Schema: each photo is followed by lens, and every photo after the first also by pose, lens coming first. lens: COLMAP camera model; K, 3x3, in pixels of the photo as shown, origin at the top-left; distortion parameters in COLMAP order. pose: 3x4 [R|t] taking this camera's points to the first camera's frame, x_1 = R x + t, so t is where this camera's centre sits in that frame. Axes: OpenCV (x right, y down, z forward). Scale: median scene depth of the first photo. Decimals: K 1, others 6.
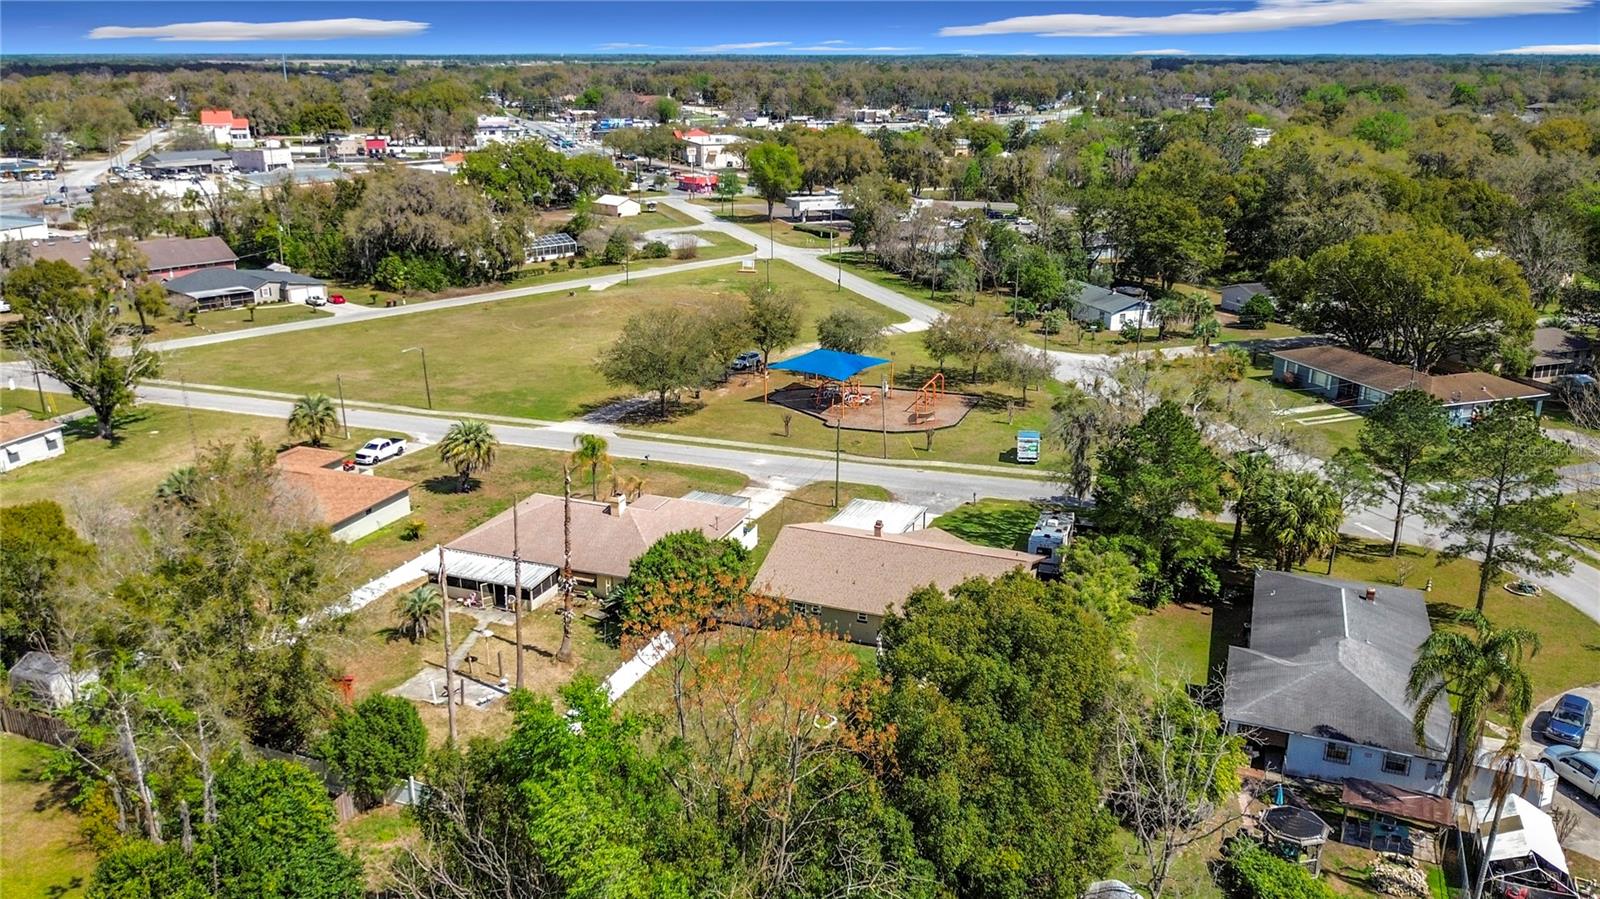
lens RADIAL K [[1189.7, 0, 800.0], [0, 1189.7, 449.5], [0, 0, 1]] dist [0.060137, -0.151334]
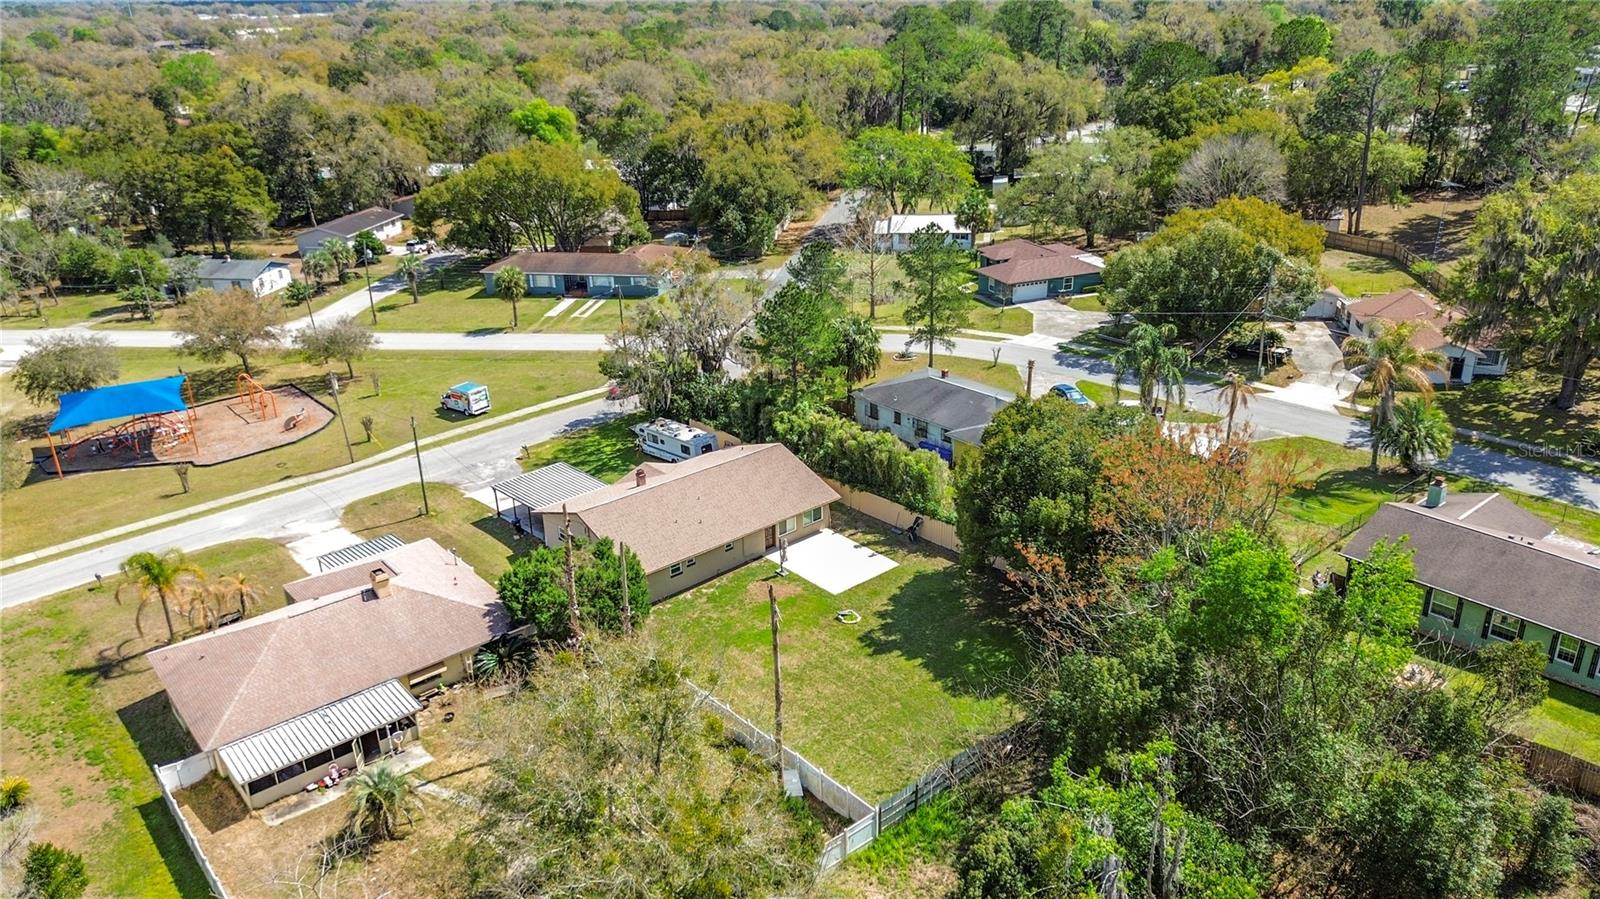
lens RADIAL K [[1135.7, 0, 800.0], [0, 1135.7, 449.5], [0, 0, 1]] dist [0.037083, -0.003171]
pose [[0.482047, -0.345042, 0.805342, -0.252658], [0.299986, 0.928629, 0.218303, -0.049113], [-0.823188, 0.136360, 0.551151, 0.148783]]
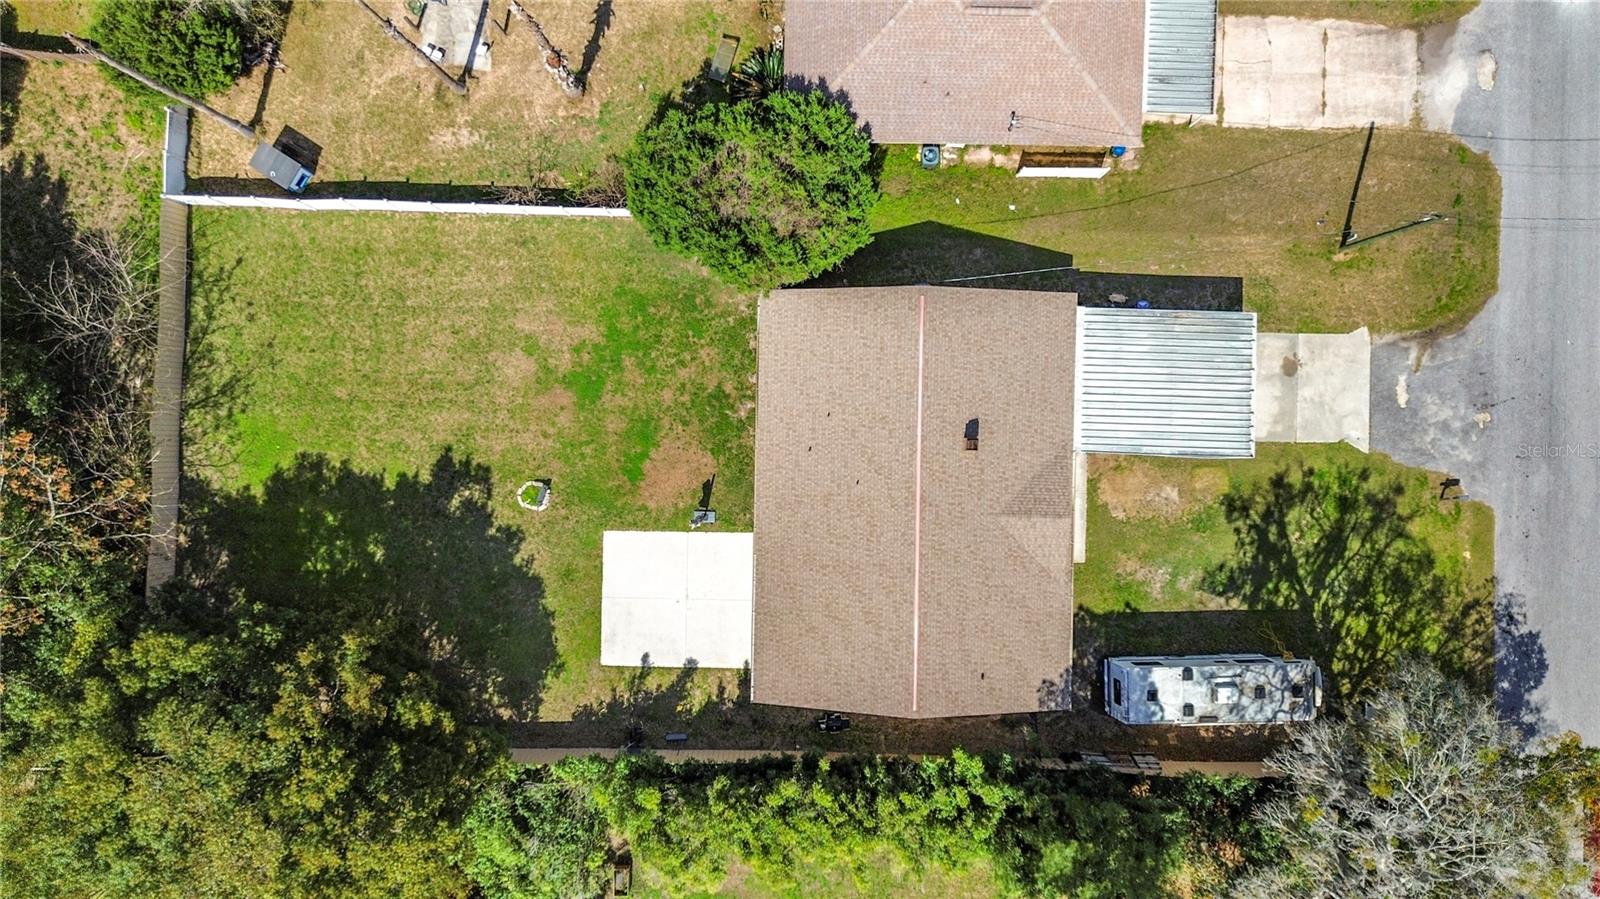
lens RADIAL K [[1135.7, 0, 800.0], [0, 1135.7, 449.5], [0, 0, 1]] dist [0.037083, -0.003171]
pose [[0.336667, 0.941549, 0.011892, 0.015450], [-0.289204, 0.091374, 0.952896, -0.173527], [0.896112, -0.324248, 0.303063, 0.309641]]
